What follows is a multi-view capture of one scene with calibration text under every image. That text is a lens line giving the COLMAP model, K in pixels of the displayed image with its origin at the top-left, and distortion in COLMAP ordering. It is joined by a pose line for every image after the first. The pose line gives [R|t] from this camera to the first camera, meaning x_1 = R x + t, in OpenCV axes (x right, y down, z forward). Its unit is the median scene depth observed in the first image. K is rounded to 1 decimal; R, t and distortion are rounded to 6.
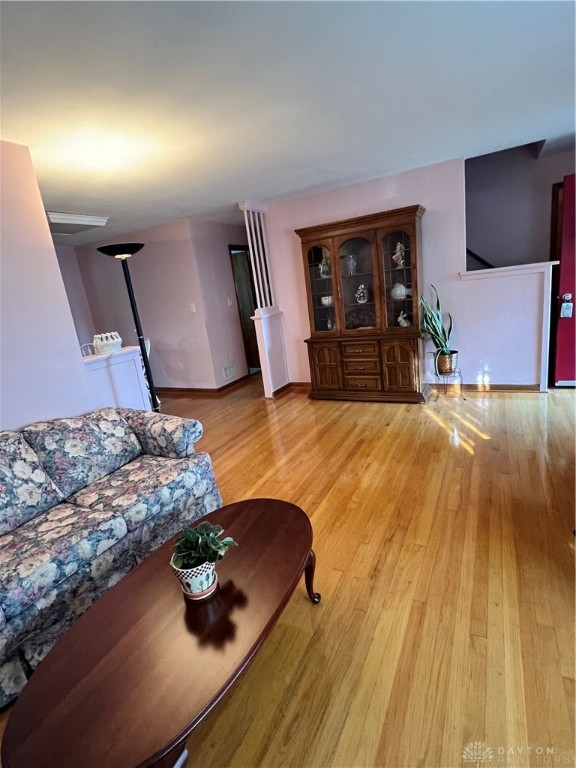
lens RADIAL K [[379.8, 0, 288.8], [0, 379.8, 383.0], [0, 0, 1]] dist [0.001264, -0.000154]
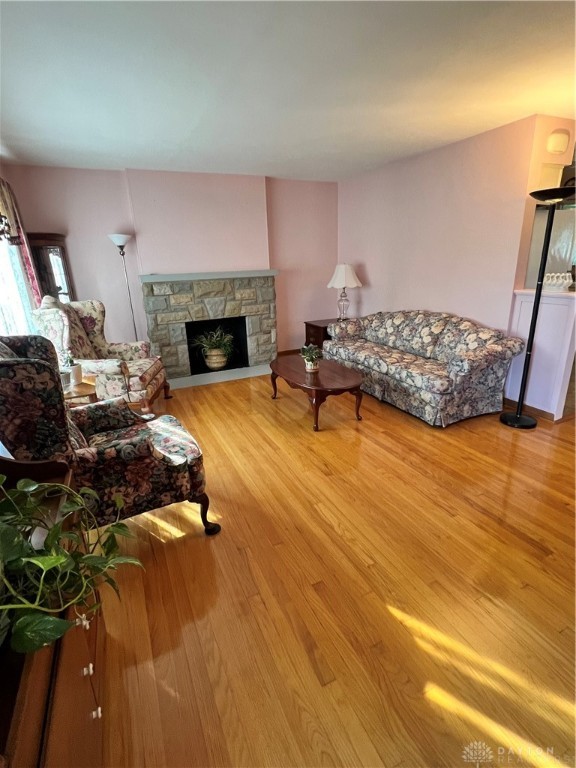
lens RADIAL K [[379.8, 0, 287.4], [0, 379.8, 383.3], [0, 0, 1]] dist [0.001264, -0.000154]
pose [[-0.598064, 0.383535, -0.703719, 1.085780], [-0.091819, 0.839488, 0.535564, -0.481577], [0.796171, 0.384916, -0.466852, 1.310649]]
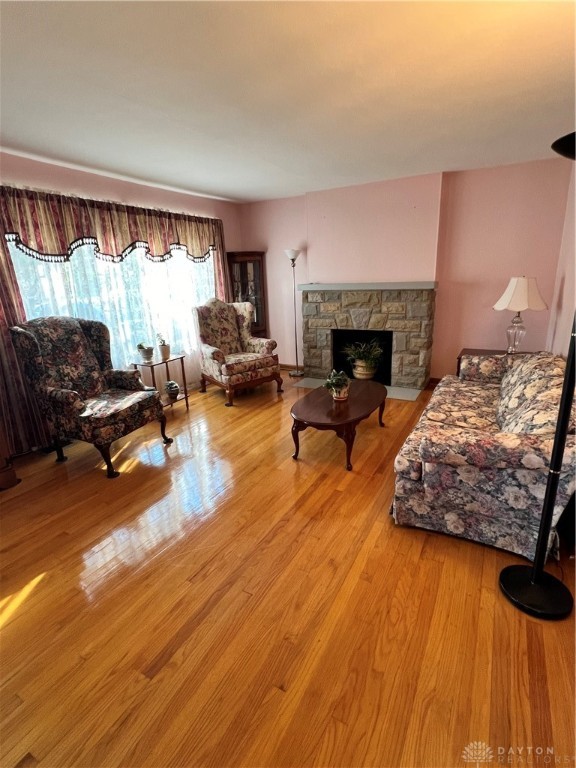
lens RADIAL K [[379.8, 0, 289.2], [0, 379.8, 384.7], [0, 0, 1]] dist [0.001264, -0.000154]
pose [[-0.986626, 0.147207, 0.070001, -0.058839], [0.162338, 0.848608, 0.503499, -0.471841], [0.014715, 0.508129, -0.861155, 1.831734]]
